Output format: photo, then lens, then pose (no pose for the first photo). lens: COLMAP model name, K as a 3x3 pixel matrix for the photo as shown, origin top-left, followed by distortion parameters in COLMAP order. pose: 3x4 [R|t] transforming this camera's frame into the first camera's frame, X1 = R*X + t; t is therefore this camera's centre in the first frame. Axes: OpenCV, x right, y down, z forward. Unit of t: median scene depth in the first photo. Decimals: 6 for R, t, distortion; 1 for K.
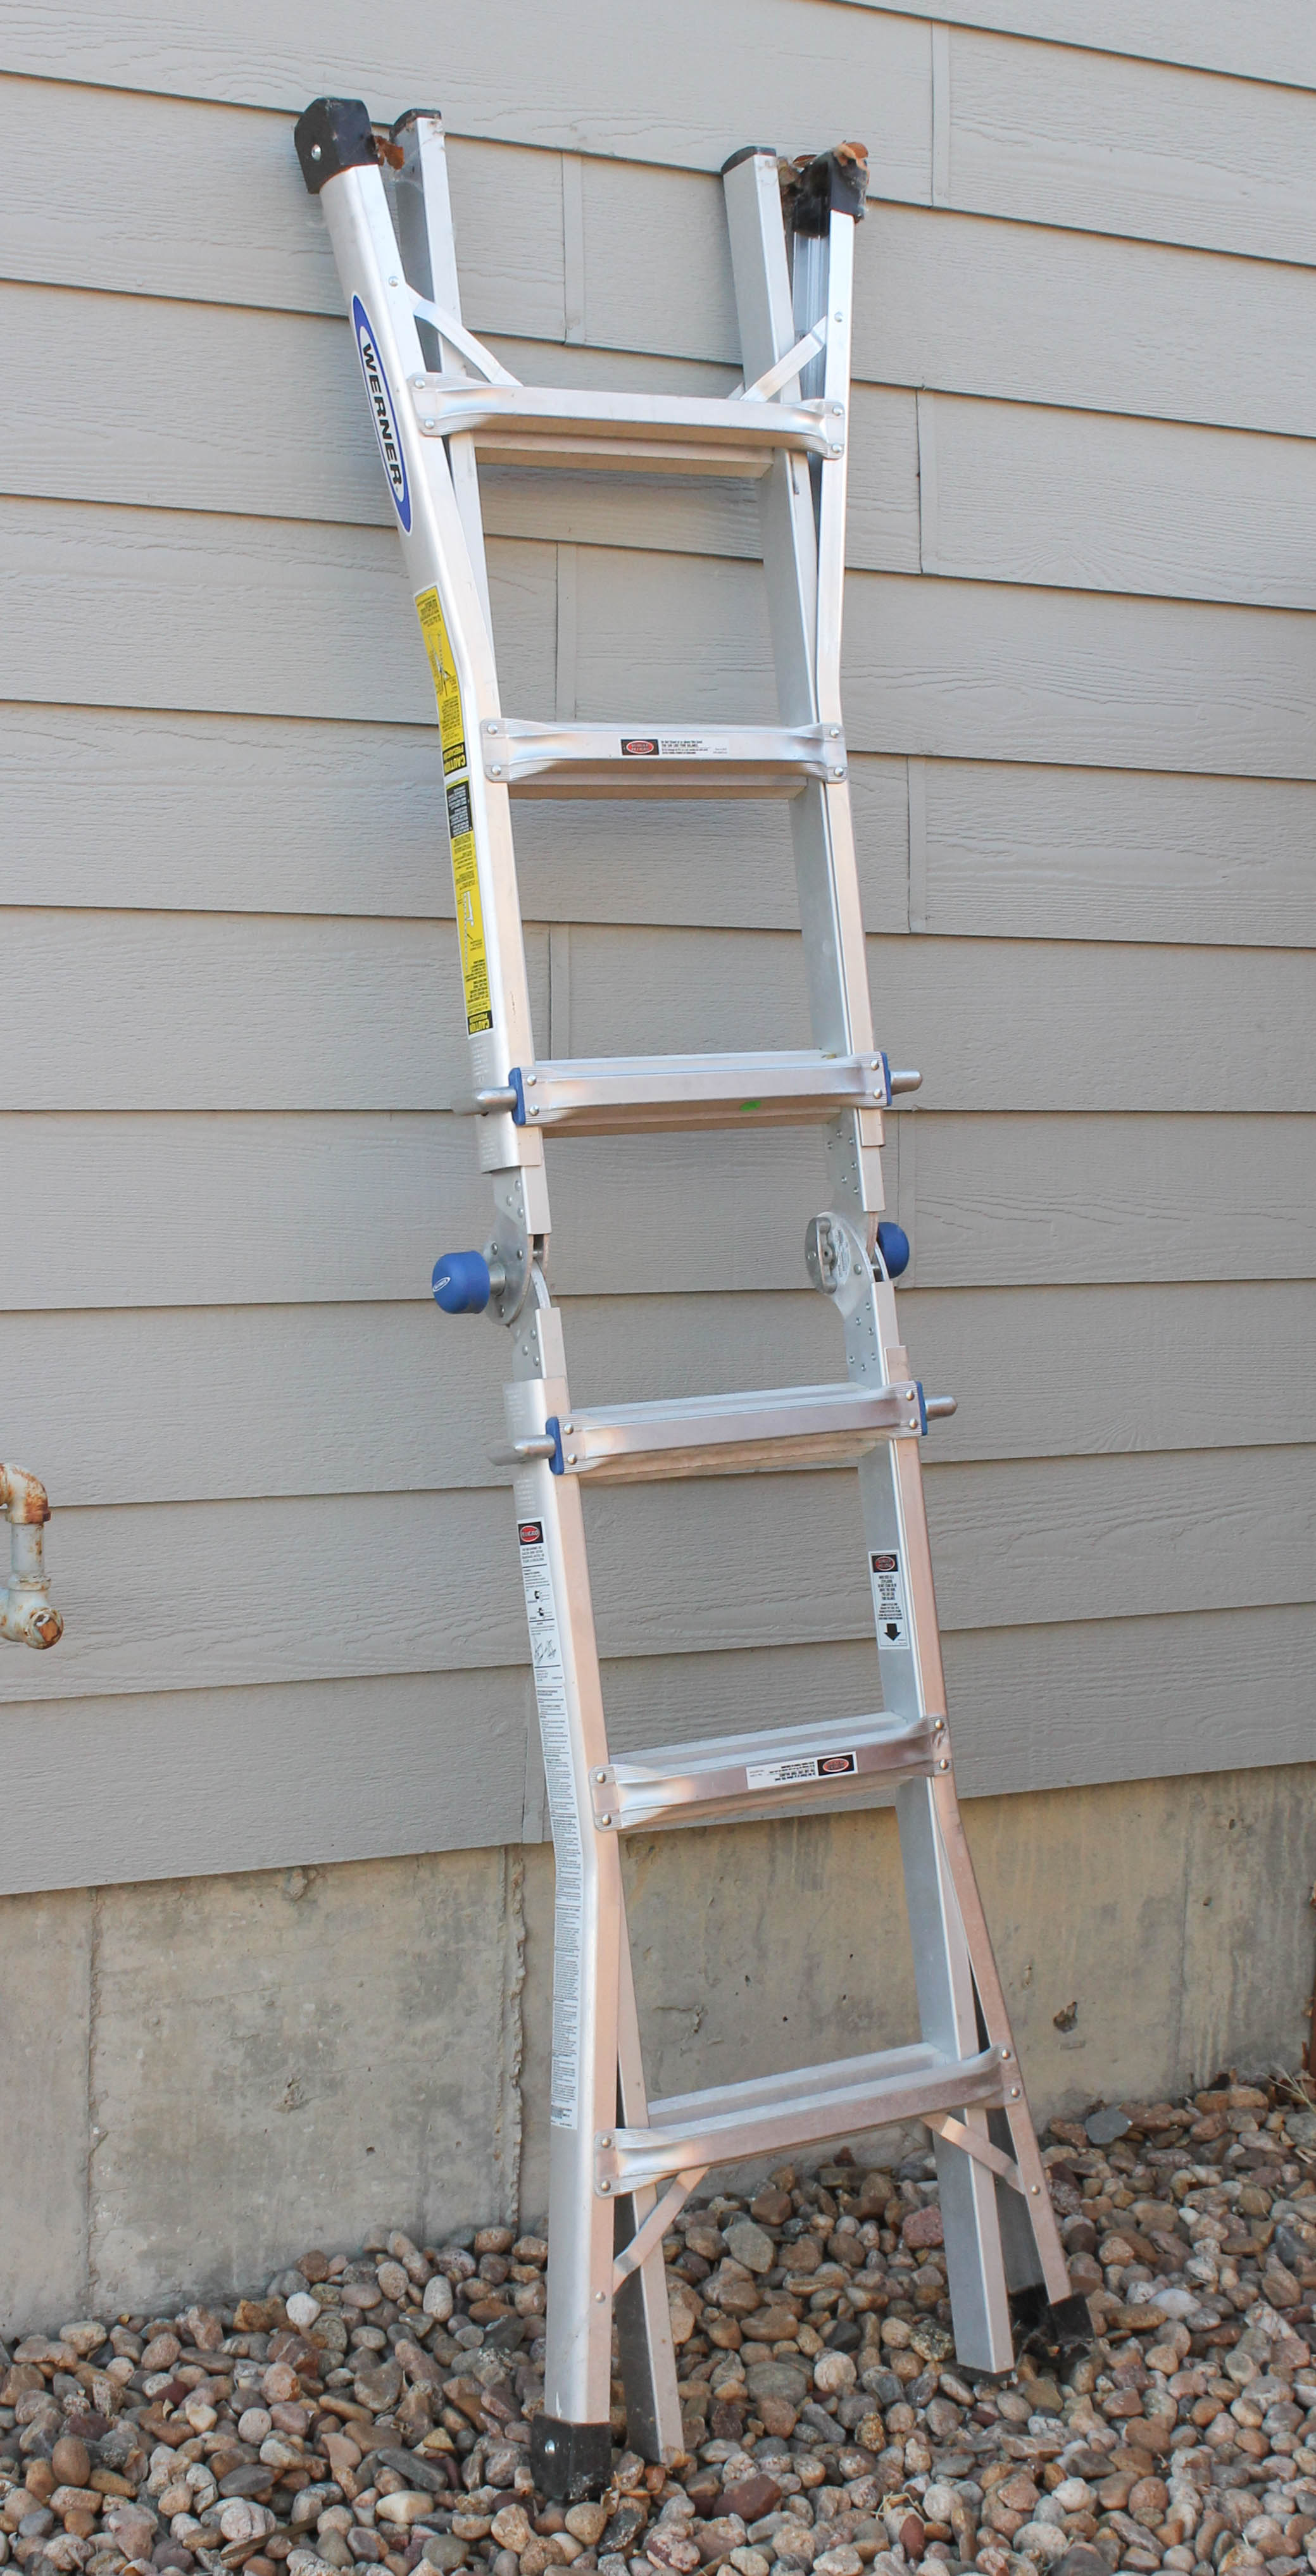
lens RADIAL K [[3540.2, 0, 520.4], [0, 3540.2, 1384.7], [0, 0, 1]] dist [-0.015321, -0.069338]
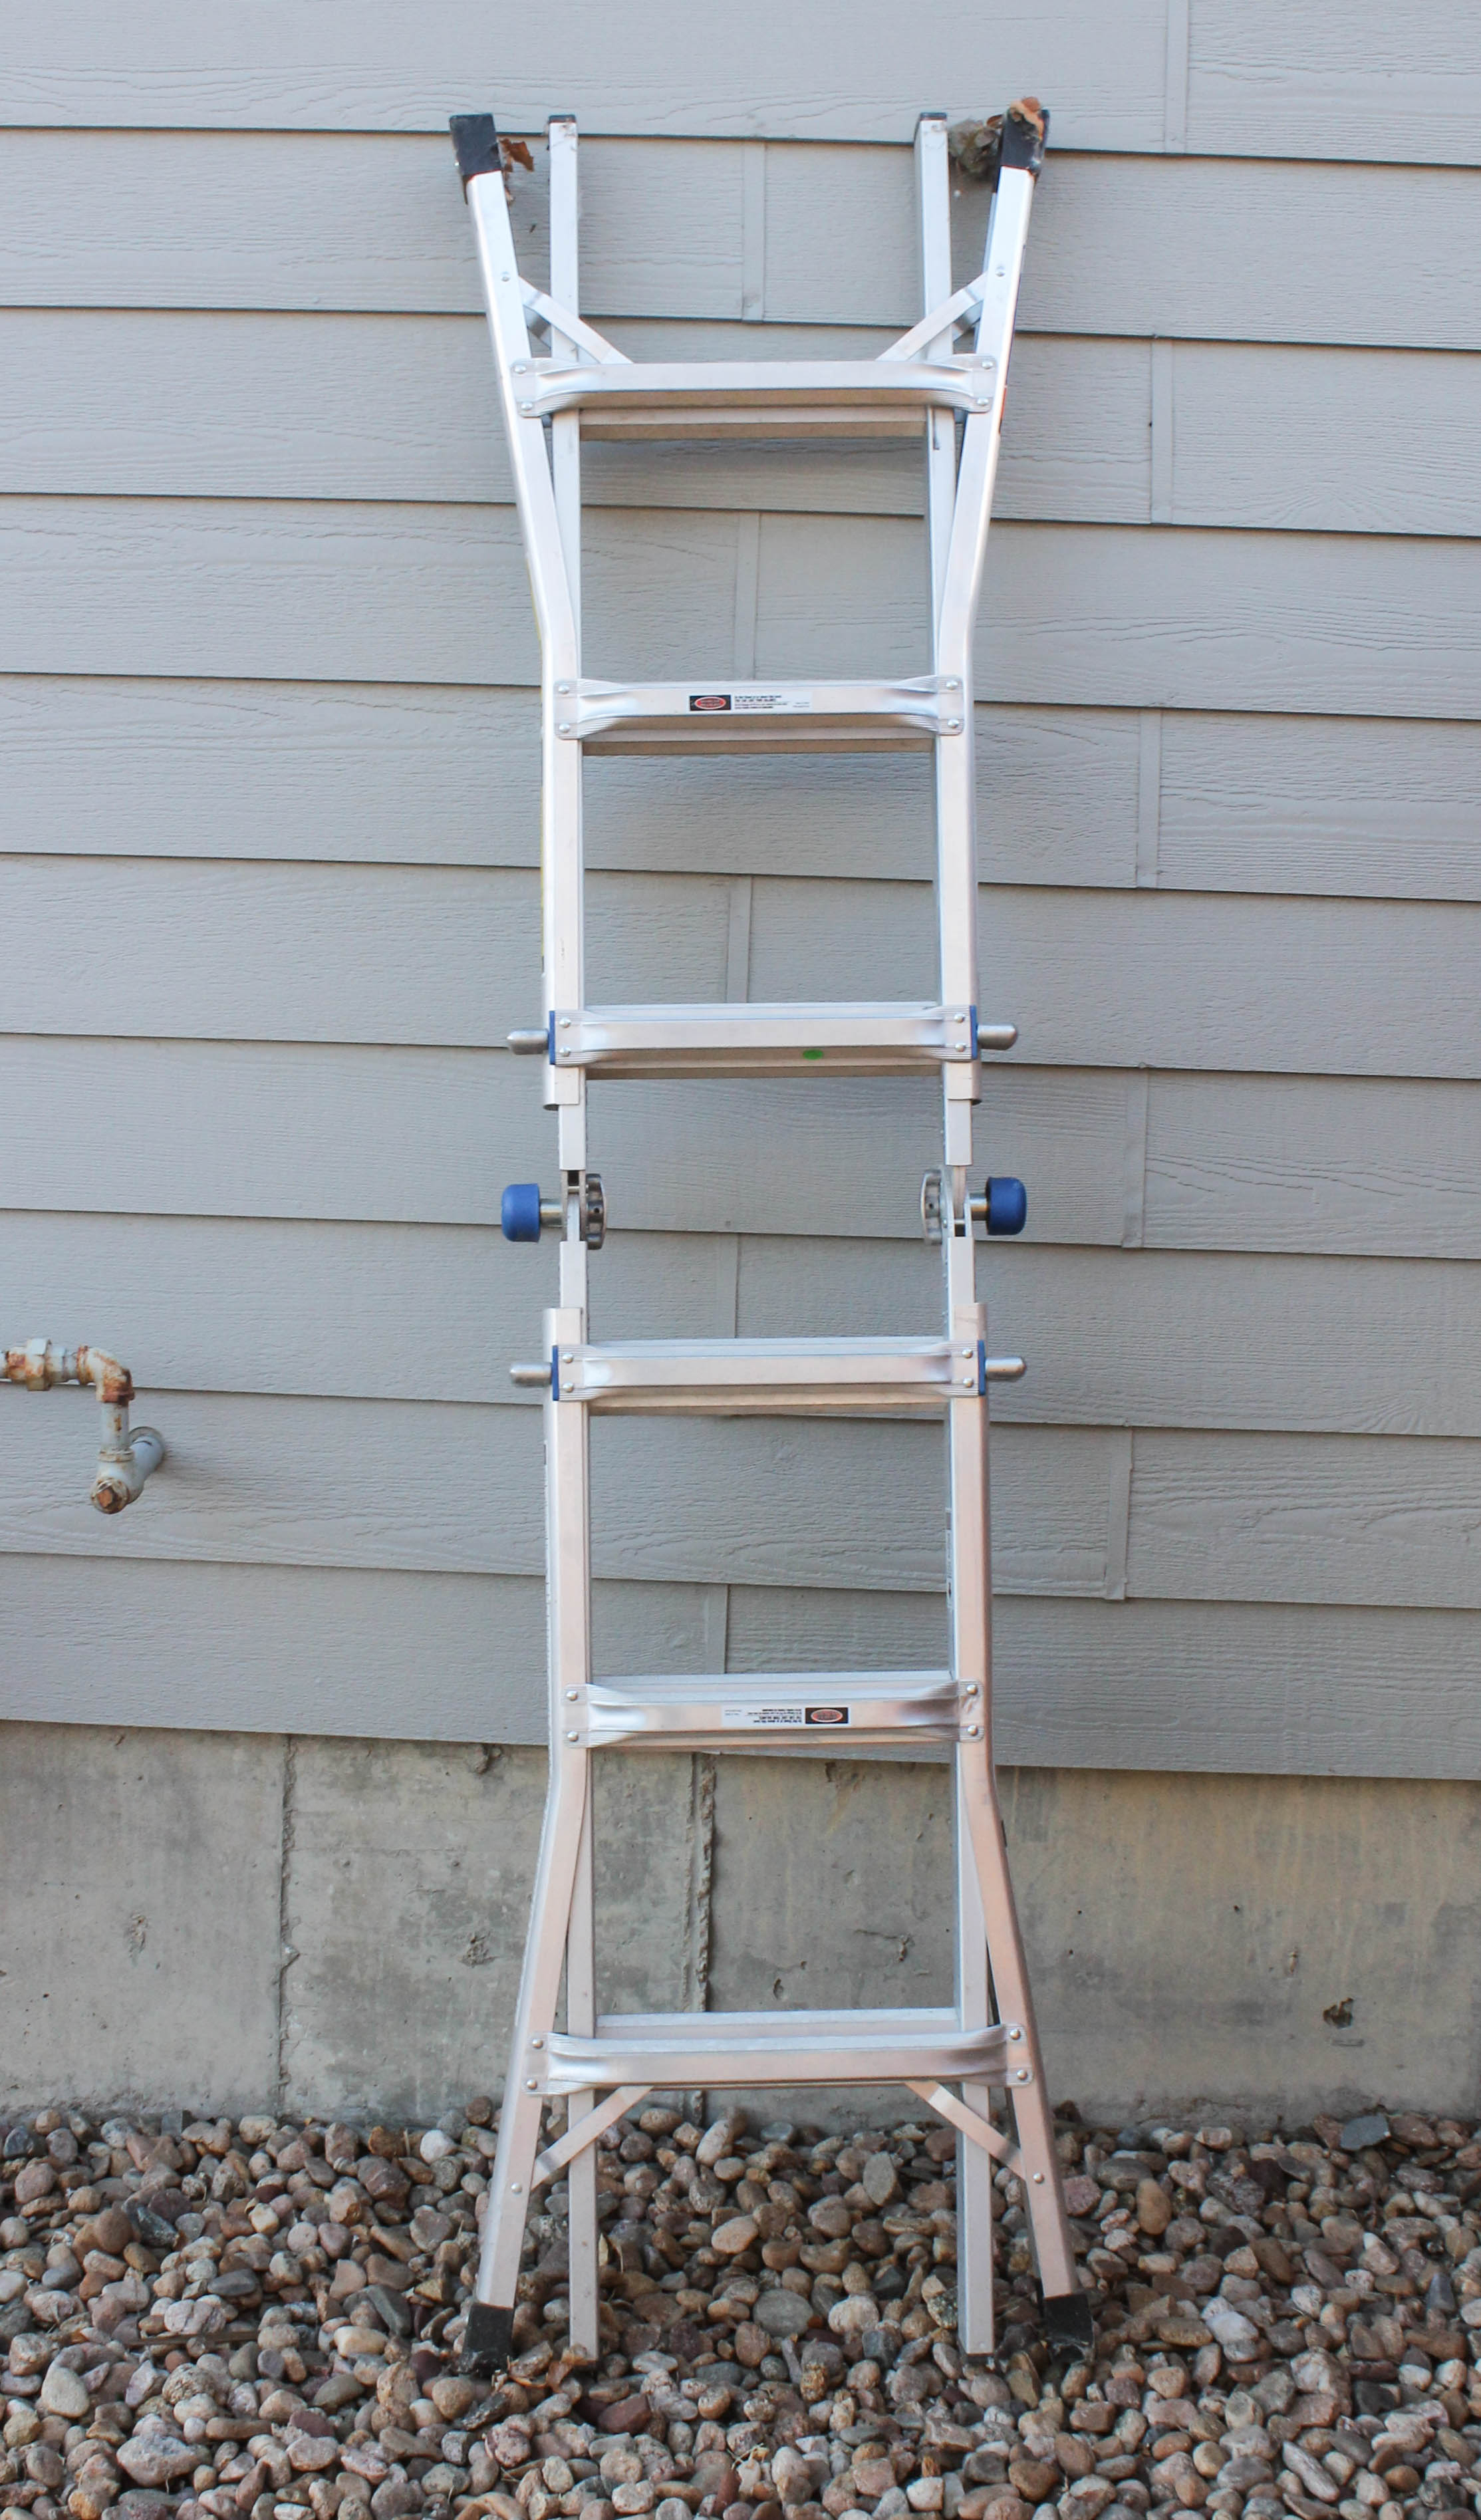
lens RADIAL K [[2978.2, 0, 740.5], [0, 2978.2, 1260.0], [0, 0, 1]] dist [-0.076455, 0.055406]
pose [[0.875321, 0.063179, -0.479397, 0.436881], [-0.067919, 0.997663, 0.007468, -0.024108], [0.478749, 0.026024, 0.877566, 0.235195]]
